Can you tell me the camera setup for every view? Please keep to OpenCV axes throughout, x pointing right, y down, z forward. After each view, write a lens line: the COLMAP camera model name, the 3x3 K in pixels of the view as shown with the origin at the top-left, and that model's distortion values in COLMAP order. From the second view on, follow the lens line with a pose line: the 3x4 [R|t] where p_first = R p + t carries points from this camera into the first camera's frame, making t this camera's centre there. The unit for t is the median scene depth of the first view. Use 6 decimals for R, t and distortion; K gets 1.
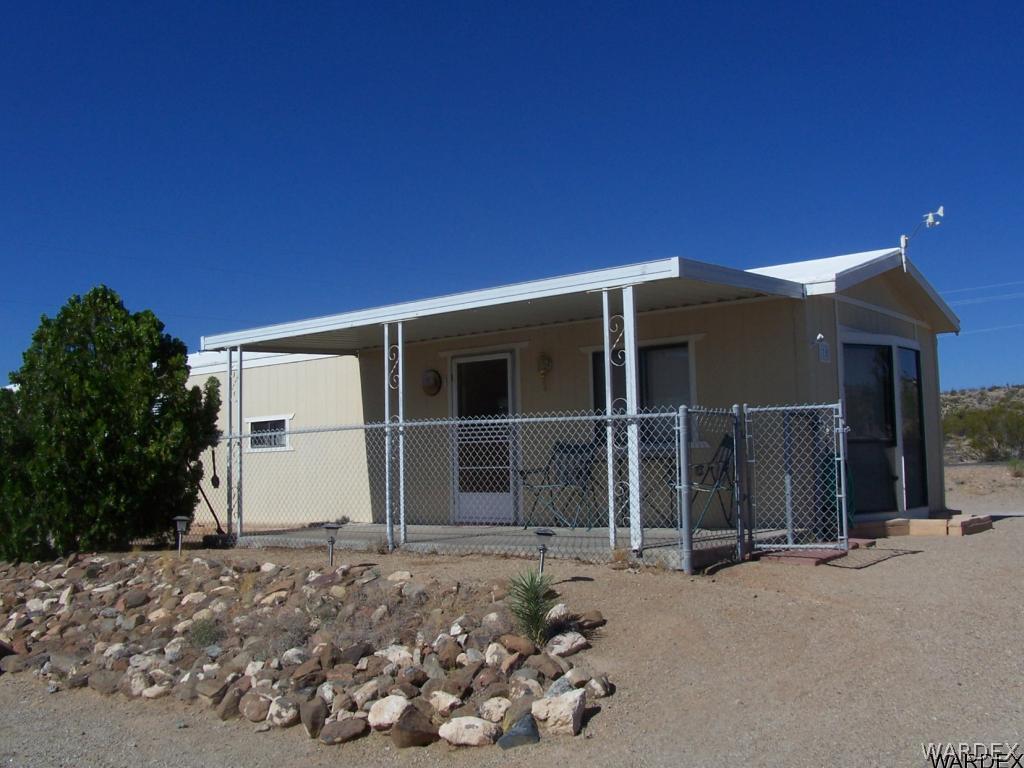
lens RADIAL K [[1072.8, 0, 510.5], [0, 1072.8, 380.2], [0, 0, 1]] dist [-0.121381, 0.000000]
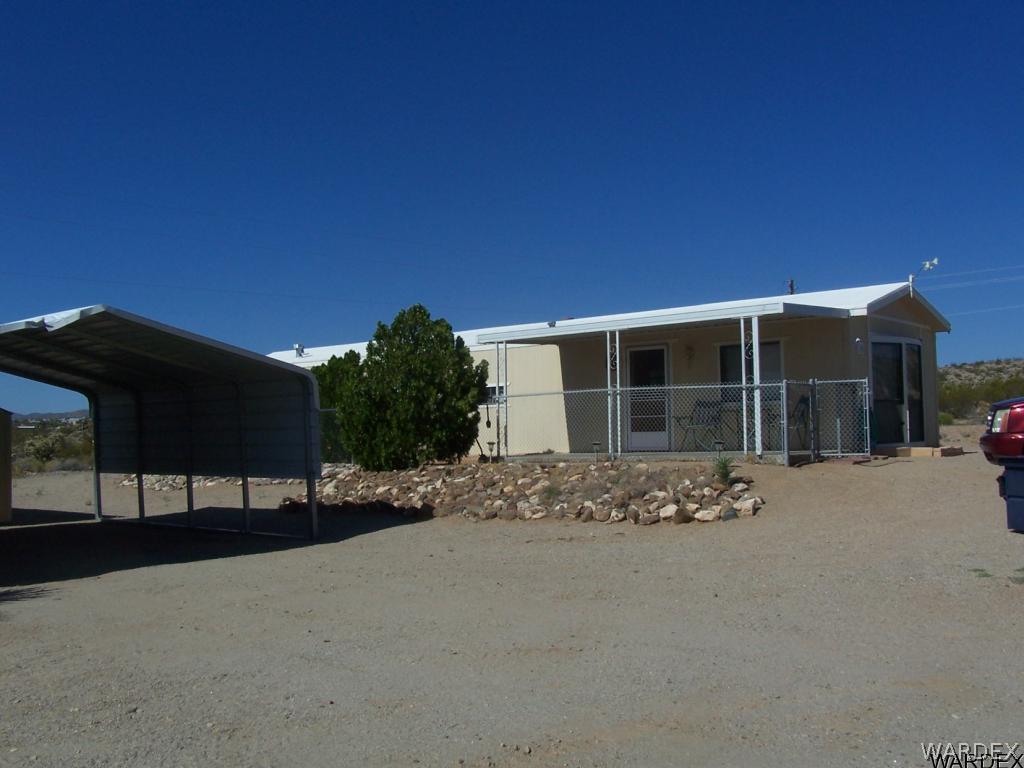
lens RADIAL K [[1072.8, 0, 514.4], [0, 1072.8, 387.2], [0, 0, 1]] dist [-0.121381, 0.000000]
pose [[0.999253, 0.003457, -0.038494, -0.204016], [-0.002002, 0.999284, 0.037773, -0.028070], [0.038597, -0.037668, 0.998545, -0.757932]]
